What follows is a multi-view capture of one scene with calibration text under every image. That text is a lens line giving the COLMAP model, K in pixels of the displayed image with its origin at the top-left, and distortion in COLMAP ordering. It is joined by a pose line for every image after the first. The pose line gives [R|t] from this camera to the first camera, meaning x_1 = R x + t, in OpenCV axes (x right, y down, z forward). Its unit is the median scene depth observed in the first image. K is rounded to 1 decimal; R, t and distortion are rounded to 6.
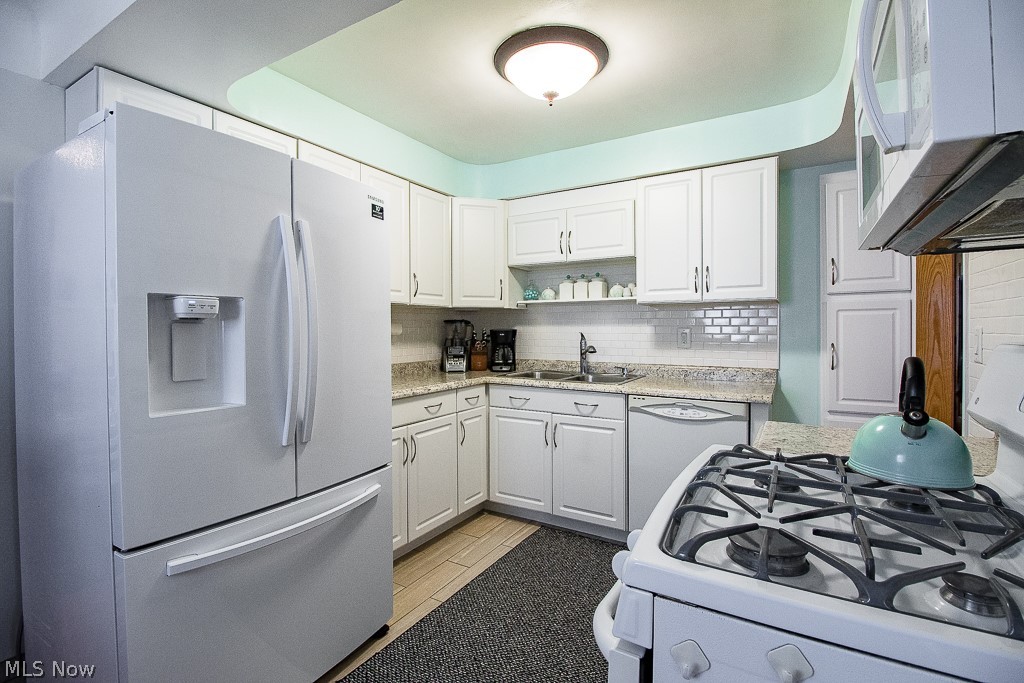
lens RADIAL K [[472.3, 0, 515.6], [0, 472.3, 334.3], [0, 0, 1]] dist [-0.002085, -0.013025]
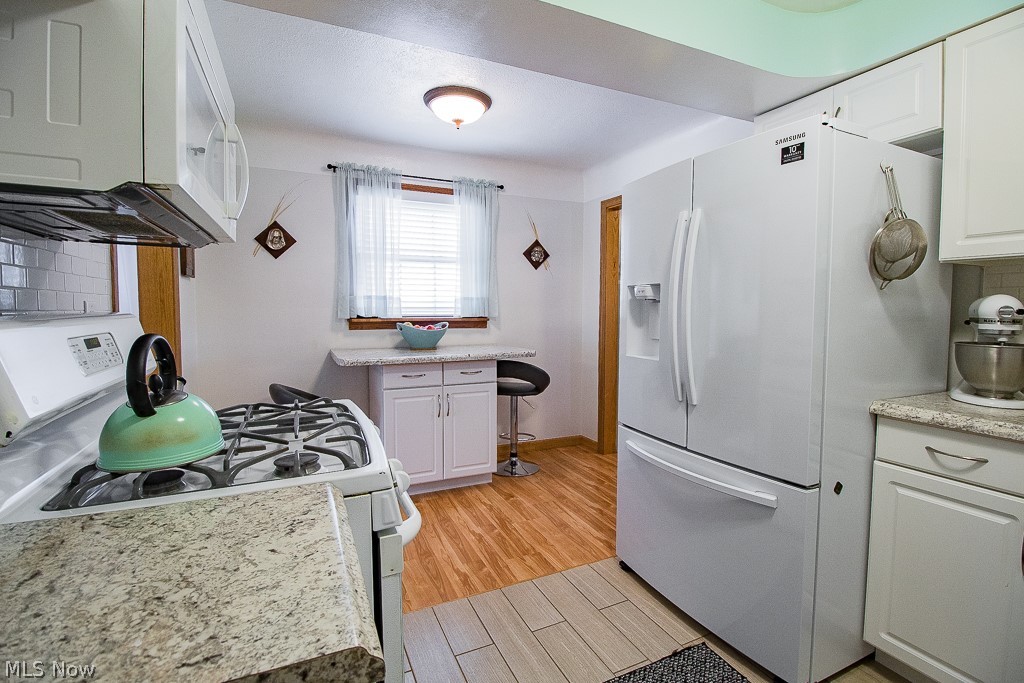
lens RADIAL K [[472.3, 0, 515.6], [0, 472.3, 334.3], [0, 0, 1]] dist [-0.002085, -0.013025]
pose [[-0.558739, 0.036729, -0.828530, 0.662171], [-0.017805, 0.998257, 0.056260, 0.002652], [0.829152, 0.046187, -0.557111, 1.149523]]
